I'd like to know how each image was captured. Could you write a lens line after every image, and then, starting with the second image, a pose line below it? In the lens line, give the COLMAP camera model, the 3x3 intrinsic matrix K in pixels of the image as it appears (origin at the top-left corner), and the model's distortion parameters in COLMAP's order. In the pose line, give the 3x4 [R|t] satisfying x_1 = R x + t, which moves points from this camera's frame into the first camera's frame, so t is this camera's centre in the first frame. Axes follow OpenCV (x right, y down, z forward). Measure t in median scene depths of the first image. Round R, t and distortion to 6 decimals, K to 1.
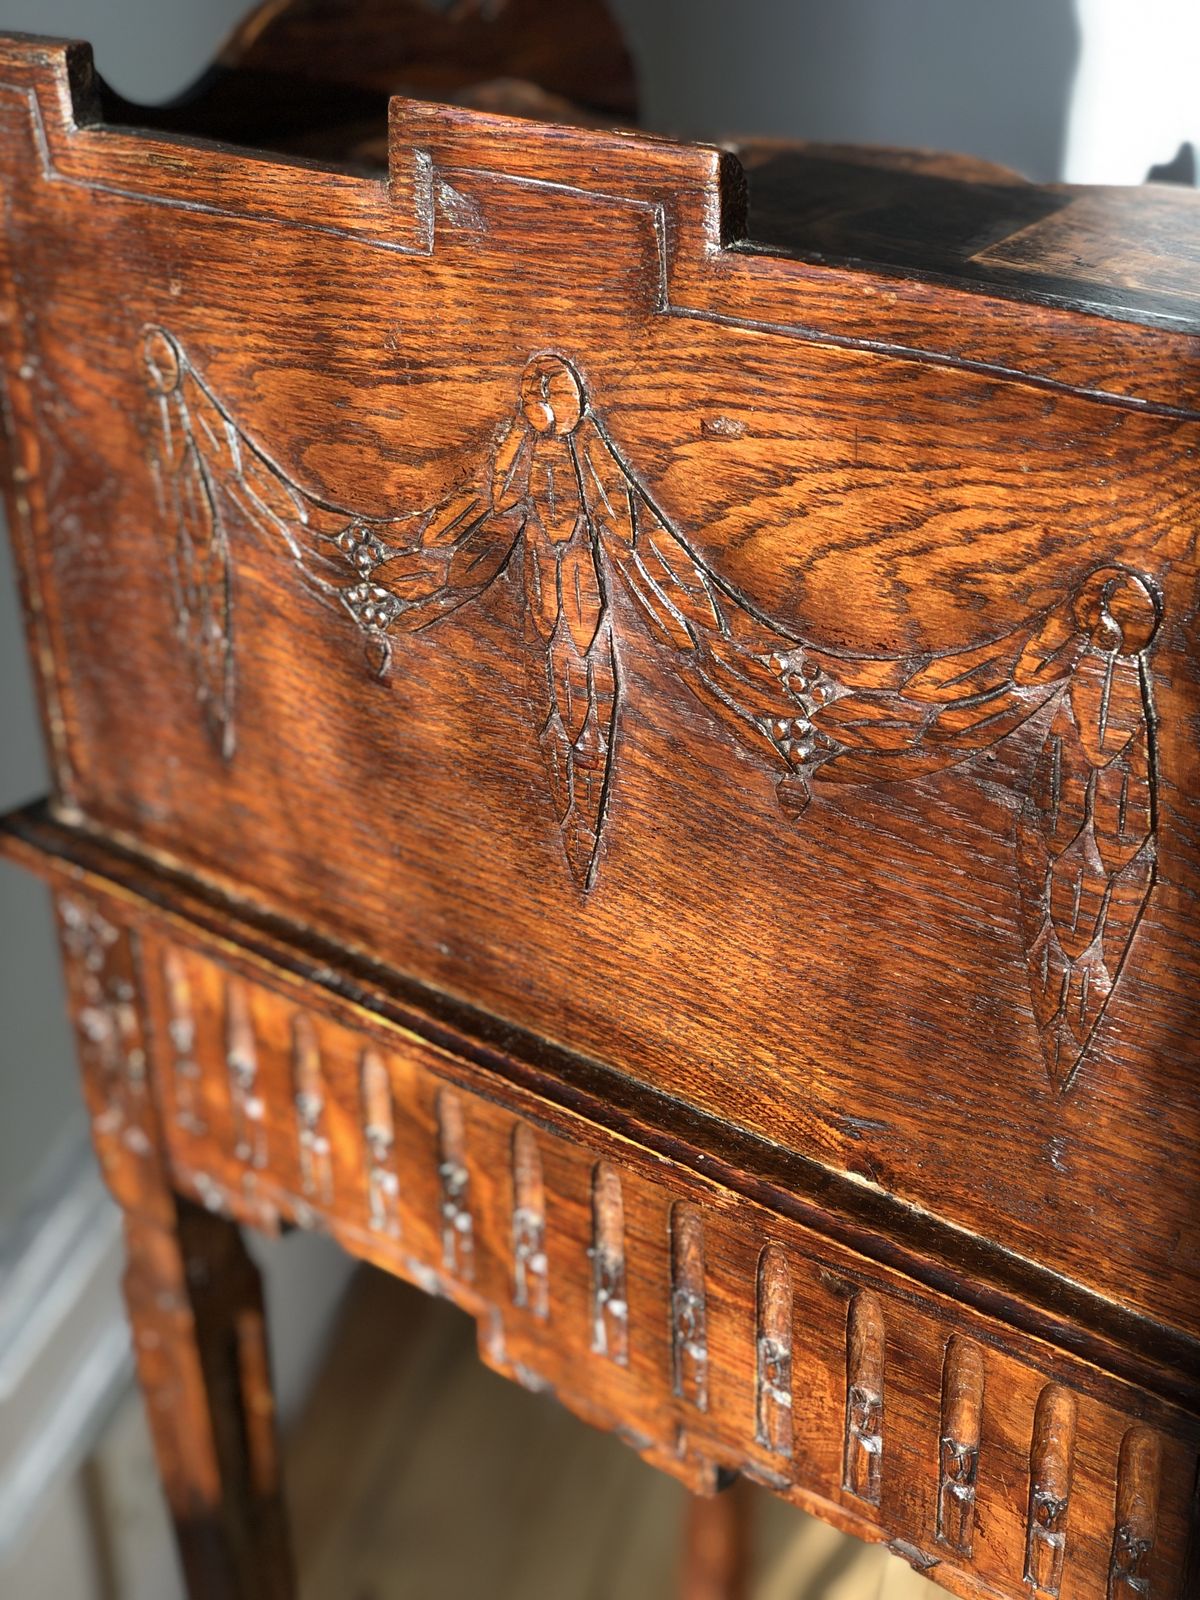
lens RADIAL K [[2371.8, 0, 634.6], [0, 2371.8, 790.3], [0, 0, 1]] dist [0.154949, -0.632067]
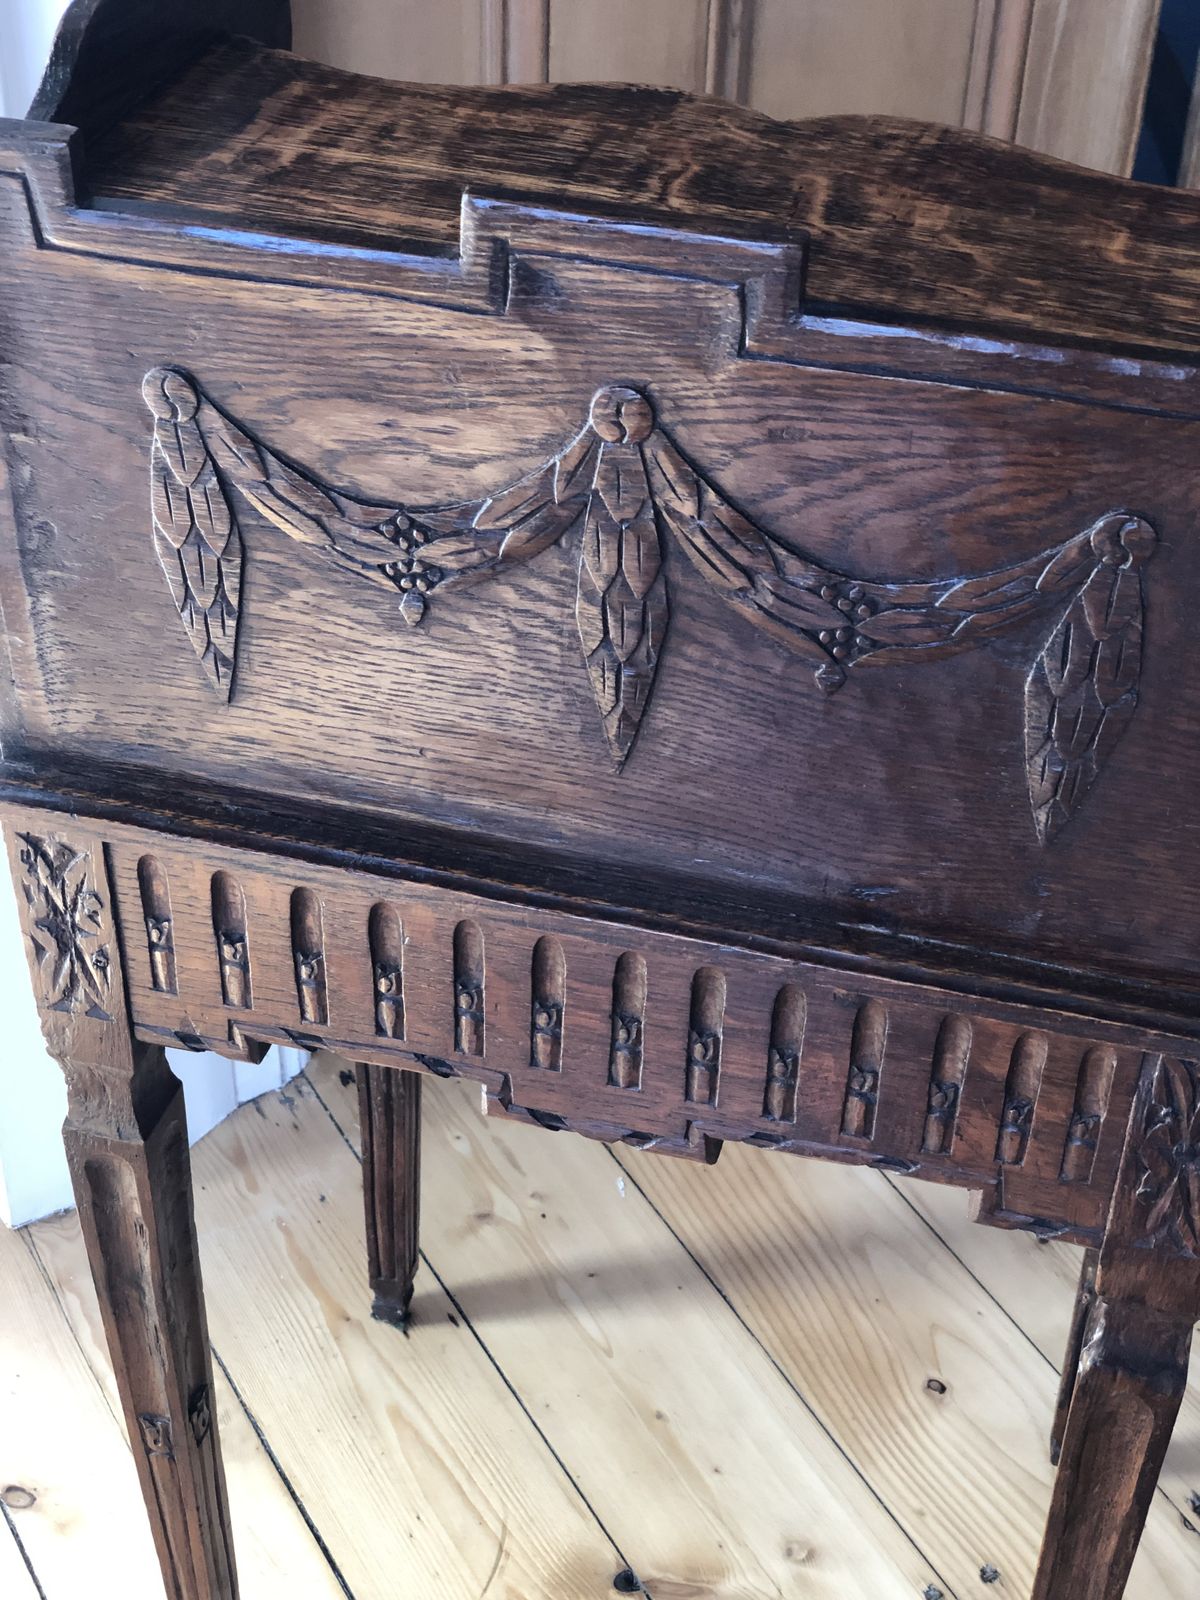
lens RADIAL K [[2371.8, 0, 634.6], [0, 2371.8, 790.3], [0, 0, 1]] dist [0.154949, -0.632067]
pose [[0.907430, -0.235170, 0.348233, -0.548744], [0.159158, 0.959334, 0.233125, -0.285180], [-0.388895, -0.156120, 0.907957, -0.197573]]
